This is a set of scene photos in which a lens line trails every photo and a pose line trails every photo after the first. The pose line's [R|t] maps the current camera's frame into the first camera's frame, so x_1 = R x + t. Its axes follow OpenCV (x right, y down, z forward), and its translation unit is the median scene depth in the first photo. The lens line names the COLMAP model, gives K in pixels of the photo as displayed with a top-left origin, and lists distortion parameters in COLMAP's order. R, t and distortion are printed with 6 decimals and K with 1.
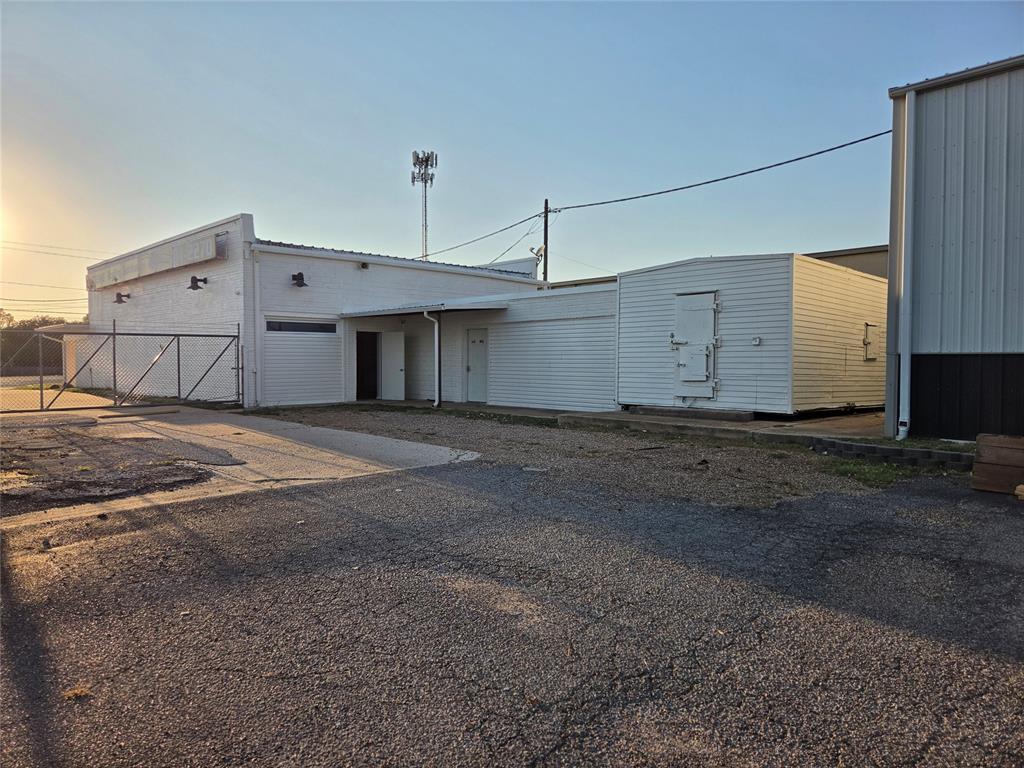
lens RADIAL K [[683.4, 0, 508.0], [0, 683.4, 383.9], [0, 0, 1]] dist [0.027126, -0.017432]
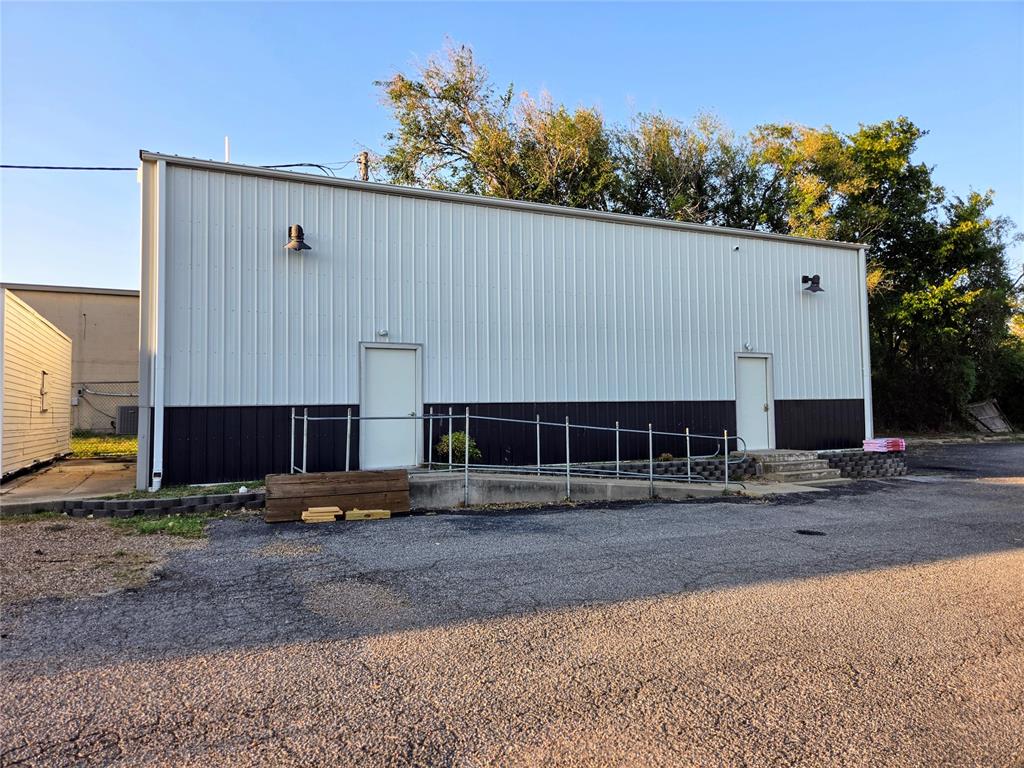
lens RADIAL K [[683.4, 0, 508.0], [0, 683.4, 381.8], [0, 0, 1]] dist [0.027126, -0.017432]
pose [[0.303480, 0.021343, 0.952599, -0.272242], [0.041576, 0.998500, -0.035617, -0.024476], [-0.951930, 0.050414, 0.302137, 0.199903]]
